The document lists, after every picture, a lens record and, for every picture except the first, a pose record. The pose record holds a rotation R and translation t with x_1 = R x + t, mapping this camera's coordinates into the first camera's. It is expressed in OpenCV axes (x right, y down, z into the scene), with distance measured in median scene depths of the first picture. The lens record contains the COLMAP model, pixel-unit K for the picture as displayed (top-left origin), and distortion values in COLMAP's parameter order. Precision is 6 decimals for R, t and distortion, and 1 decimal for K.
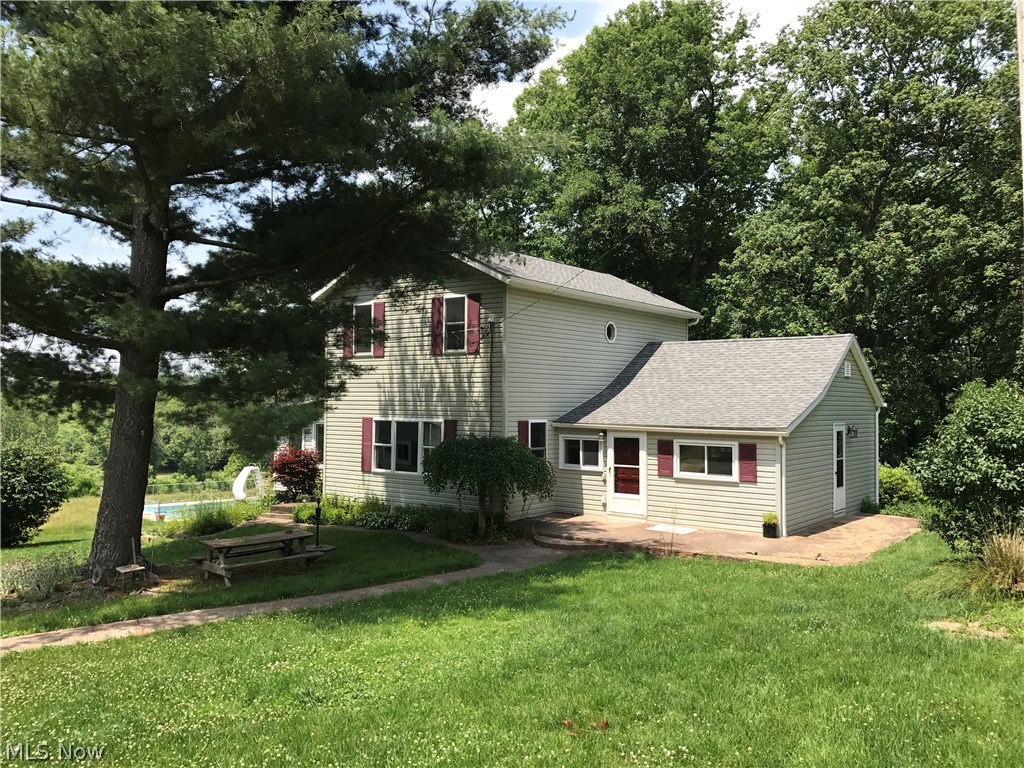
lens RADIAL K [[840.6, 0, 511.1], [0, 840.6, 384.9], [0, 0, 1]] dist [-0.005784, -0.002503]
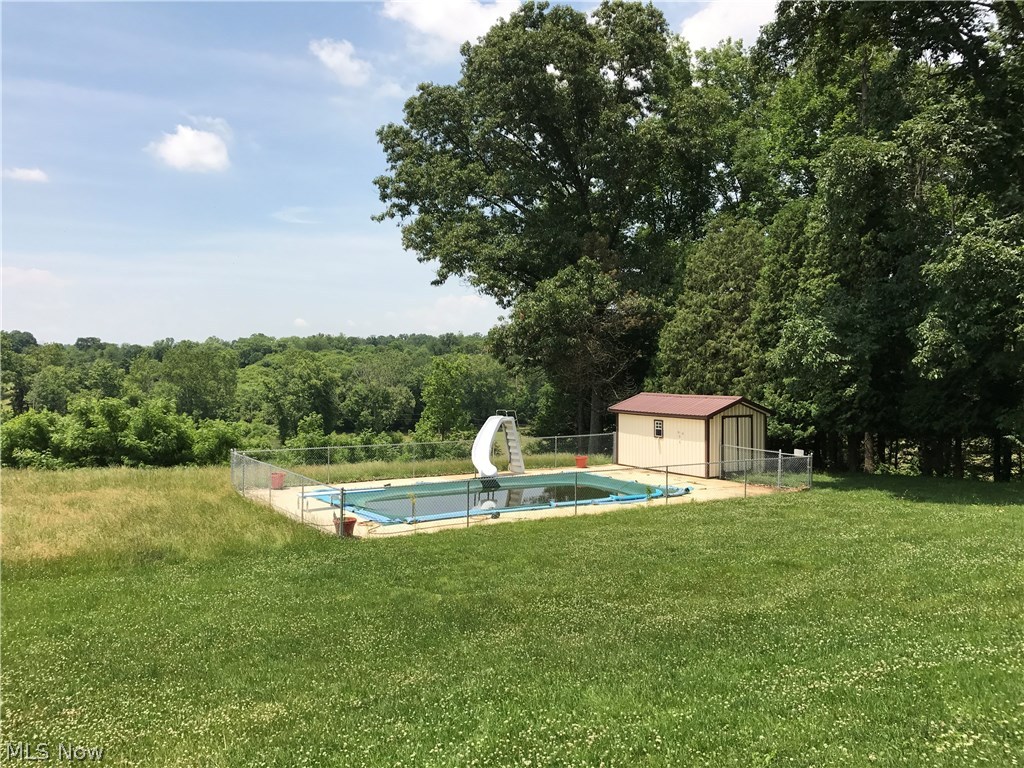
lens RADIAL K [[840.6, 0, 512.5], [0, 840.6, 382.0], [0, 0, 1]] dist [-0.005784, -0.002503]
pose [[0.982526, 0.001576, -0.186118, -0.053637], [0.005685, 0.999244, 0.038469, 0.013888], [0.186038, -0.038855, 0.981774, 0.125860]]
